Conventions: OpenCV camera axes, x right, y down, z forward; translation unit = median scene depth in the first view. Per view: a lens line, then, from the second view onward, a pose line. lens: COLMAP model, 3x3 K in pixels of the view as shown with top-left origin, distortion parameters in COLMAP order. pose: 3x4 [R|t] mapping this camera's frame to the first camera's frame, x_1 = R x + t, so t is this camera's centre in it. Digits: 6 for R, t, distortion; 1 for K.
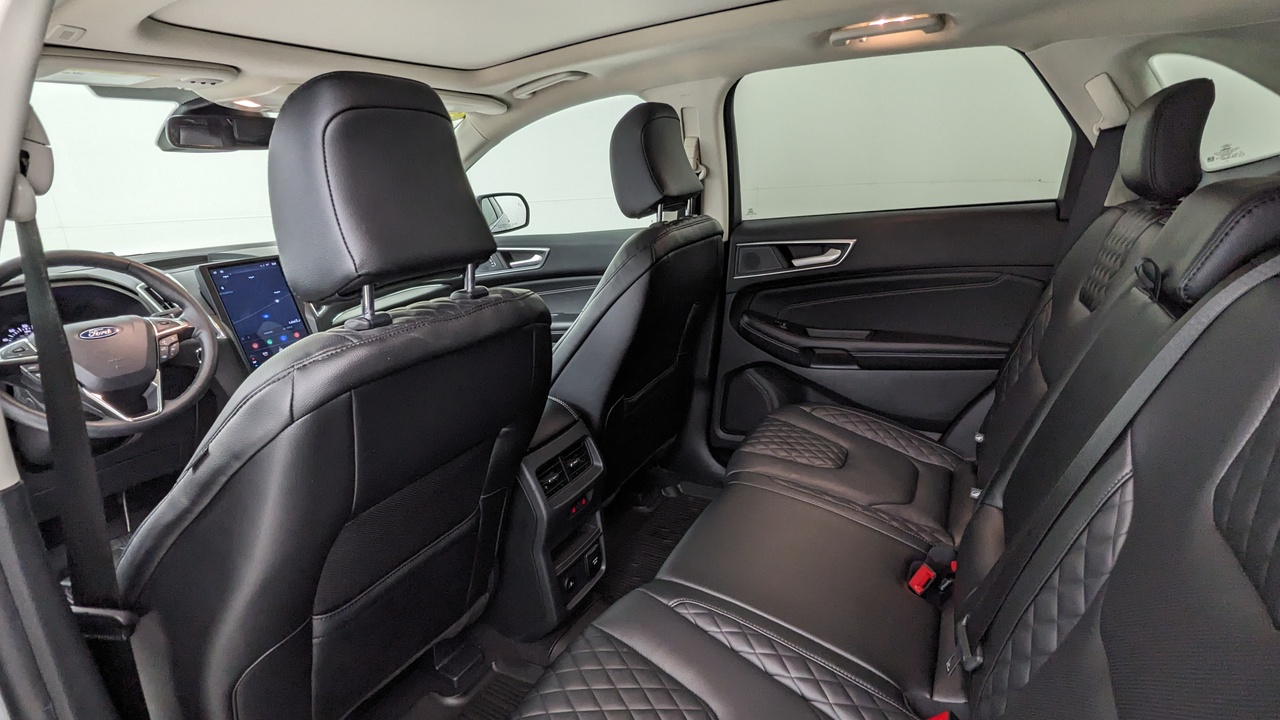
lens RADIAL K [[613.9, 0, 640.8], [0, 613.9, 363.8], [0, 0, 1]] dist [-0.002737, -0.000882]
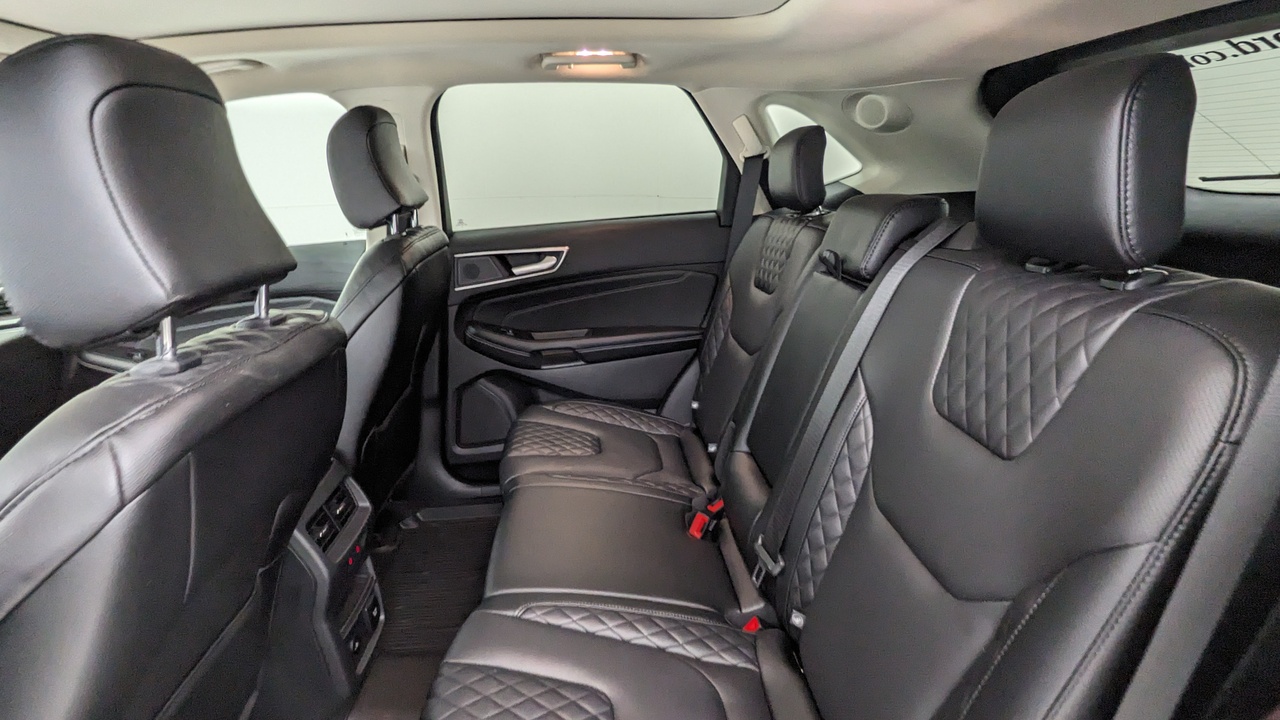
lens RADIAL K [[613.9, 0, 634.5], [0, 613.9, 366.0], [0, 0, 1]] dist [-0.002737, -0.000882]
pose [[0.840877, -0.130834, 0.525175, -0.198107], [0.139576, 0.989941, 0.023138, -0.001616], [-0.522919, 0.053846, 0.850680, 0.024684]]
